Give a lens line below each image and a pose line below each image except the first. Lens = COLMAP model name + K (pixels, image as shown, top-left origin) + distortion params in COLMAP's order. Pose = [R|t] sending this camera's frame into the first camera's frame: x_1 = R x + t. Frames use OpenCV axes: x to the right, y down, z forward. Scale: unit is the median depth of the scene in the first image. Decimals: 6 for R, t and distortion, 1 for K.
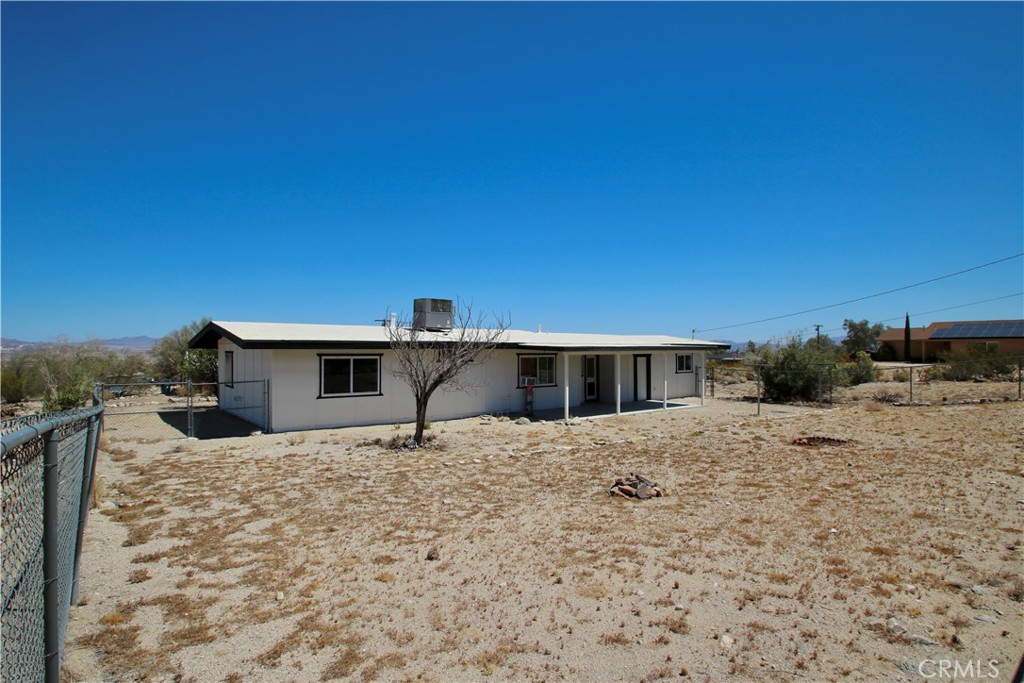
lens RADIAL K [[545.3, 0, 512.0], [0, 545.3, 341.5], [0, 0, 1]] dist [-0.009370, -0.000050]
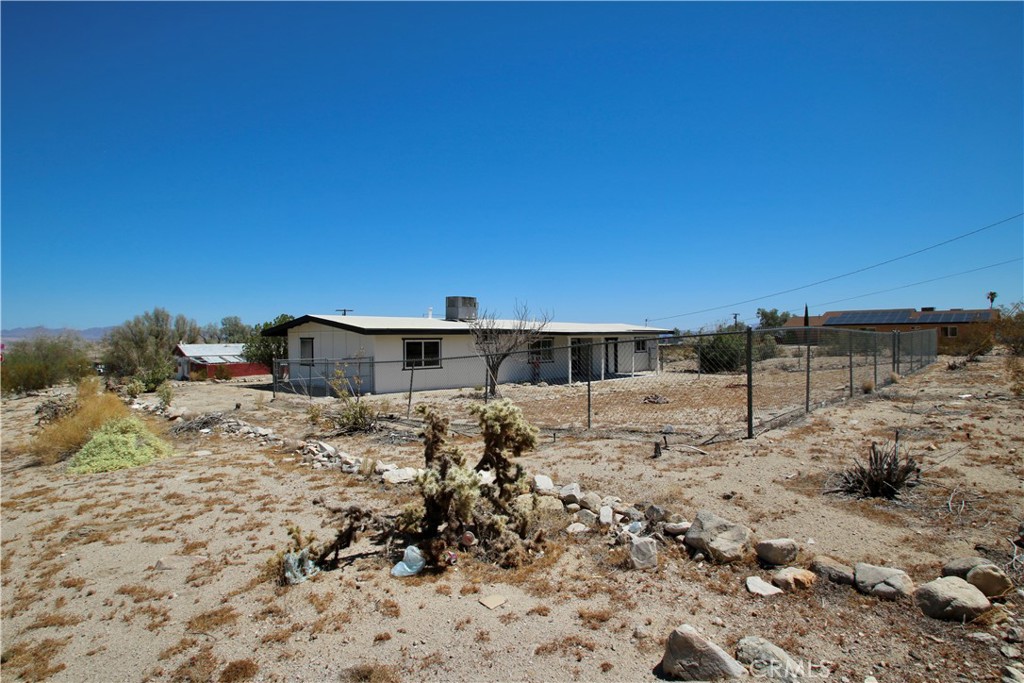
lens RADIAL K [[545.3, 0, 512.0], [0, 545.3, 341.5], [0, 0, 1]] dist [-0.009370, -0.000050]
pose [[0.992290, -0.008749, 0.123629, -0.186734], [0.006110, 0.999746, 0.021705, 0.001583], [-0.123787, -0.020782, 0.992091, -0.315267]]
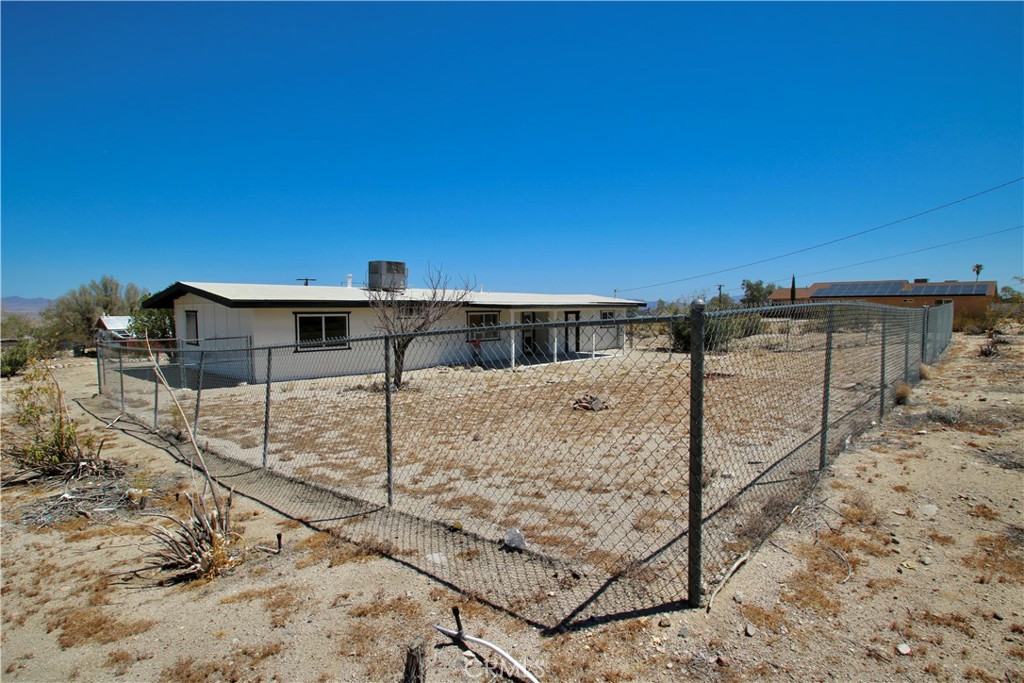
lens RADIAL K [[545.3, 0, 512.0], [0, 545.3, 341.5], [0, 0, 1]] dist [-0.009370, -0.000050]
pose [[0.989017, -0.013802, 0.147154, -0.060740], [0.002790, 0.997196, 0.074778, 0.000453], [-0.147774, -0.073547, 0.986283, -0.117626]]
